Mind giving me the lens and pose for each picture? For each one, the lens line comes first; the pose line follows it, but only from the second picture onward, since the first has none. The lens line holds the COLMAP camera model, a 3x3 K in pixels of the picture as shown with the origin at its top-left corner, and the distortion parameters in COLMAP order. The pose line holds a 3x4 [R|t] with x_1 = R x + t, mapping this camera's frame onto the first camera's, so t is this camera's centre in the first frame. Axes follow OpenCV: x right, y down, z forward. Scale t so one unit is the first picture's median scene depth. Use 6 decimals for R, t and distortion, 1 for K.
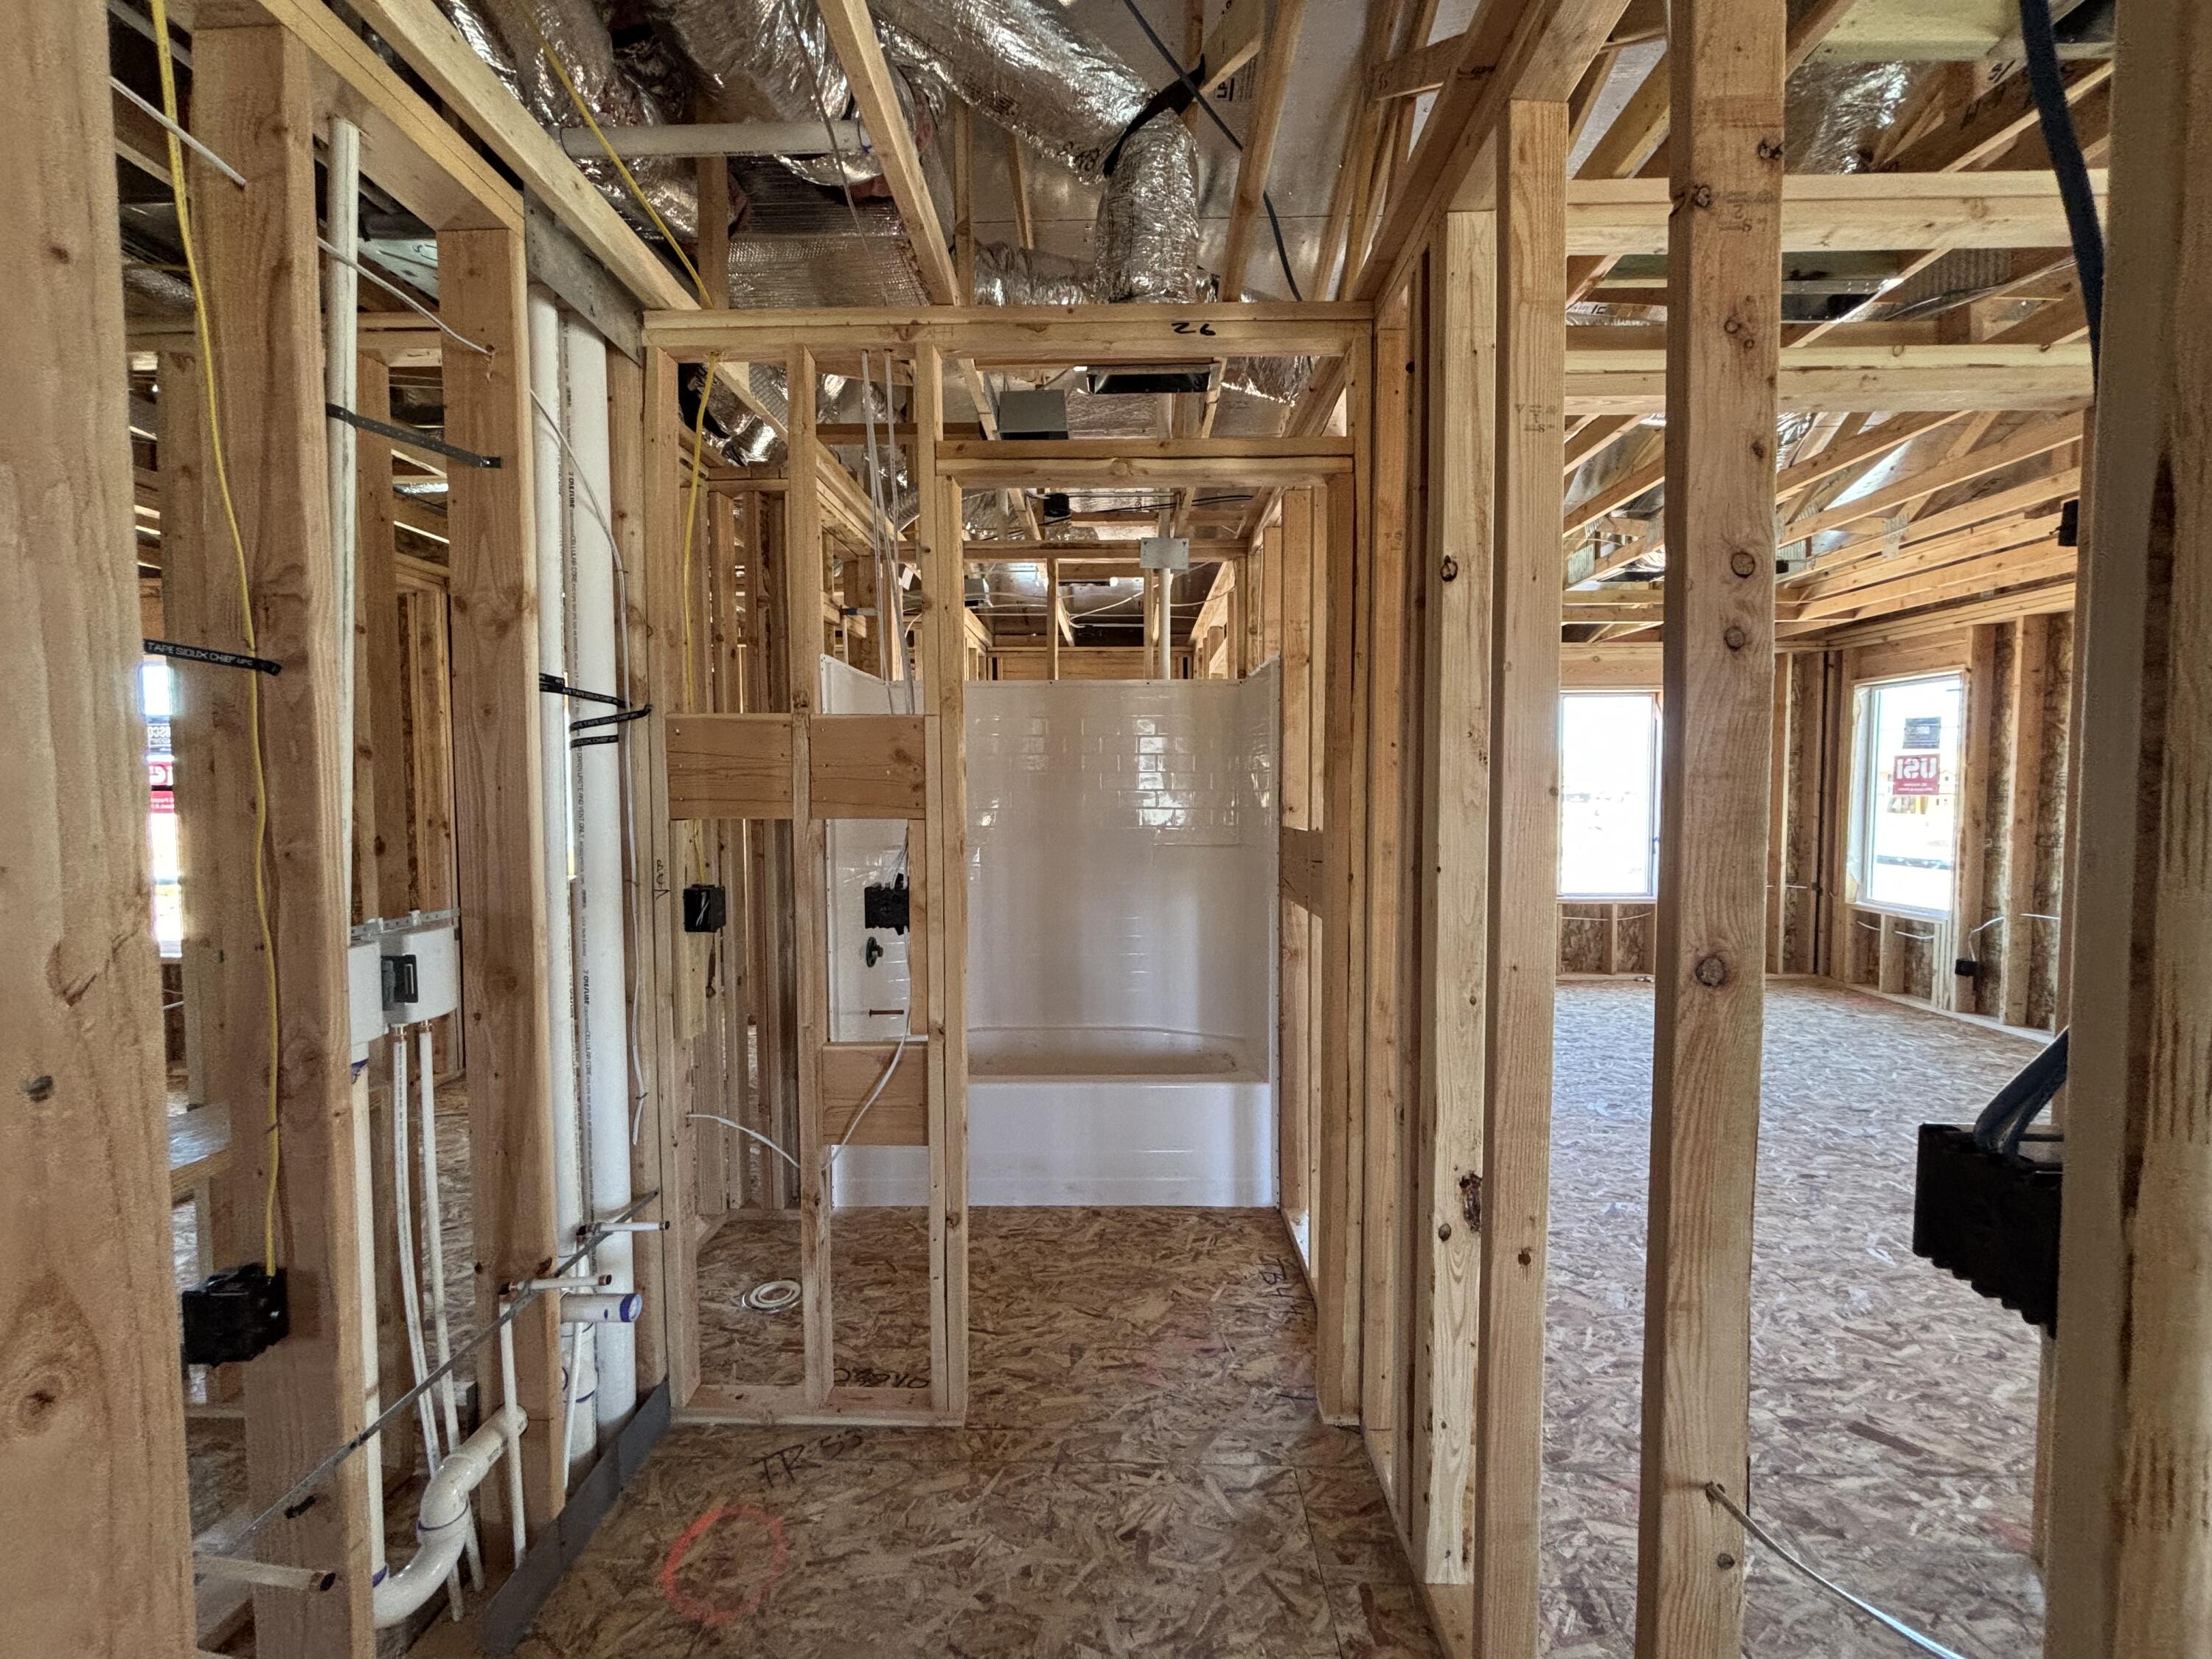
lens RADIAL K [[900.1, 0, 1136.2], [0, 900.1, 827.7], [0, 0, 1]] dist [-0.000179, 0.015596]
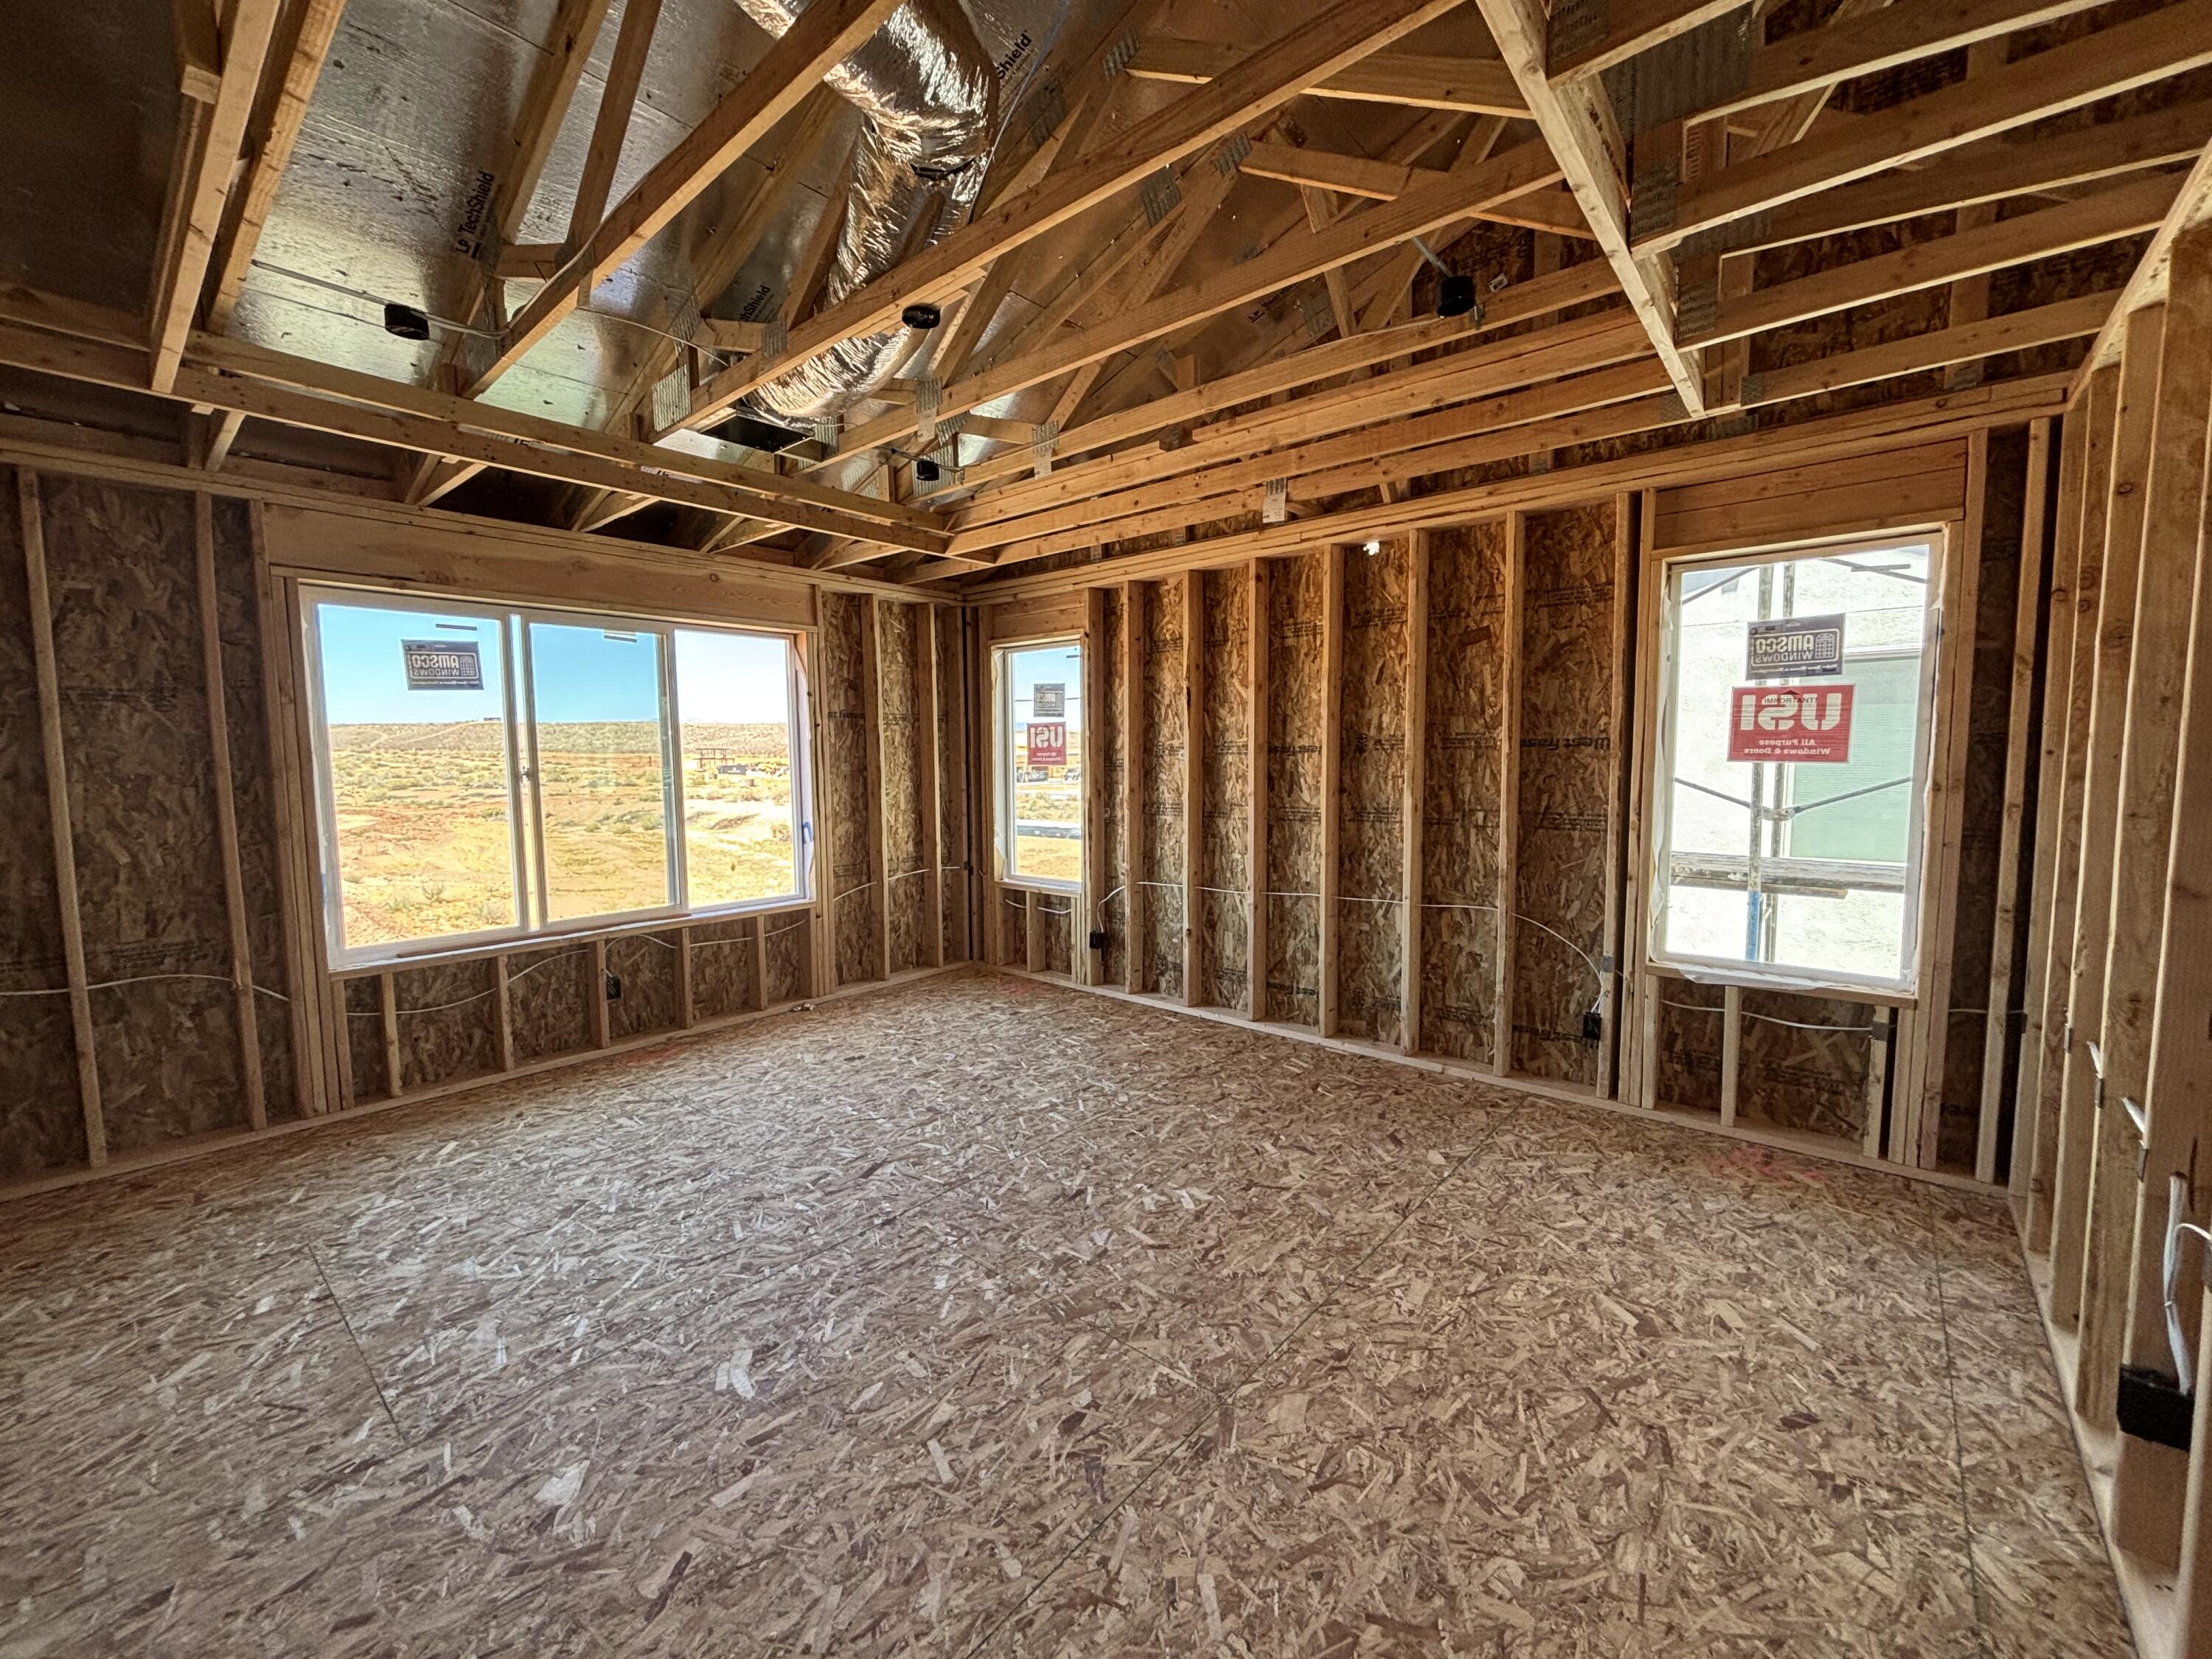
lens RADIAL K [[890.8, 0, 1106.0], [0, 890.8, 829.5], [0, 0, 1]] dist [-0.000171, 0.000214]
pose [[0.662715, -0.070125, 0.745581, 0.202132], [0.044480, 0.997534, 0.054286, -0.017175], [-0.747550, -0.002813, 0.664200, 0.344439]]
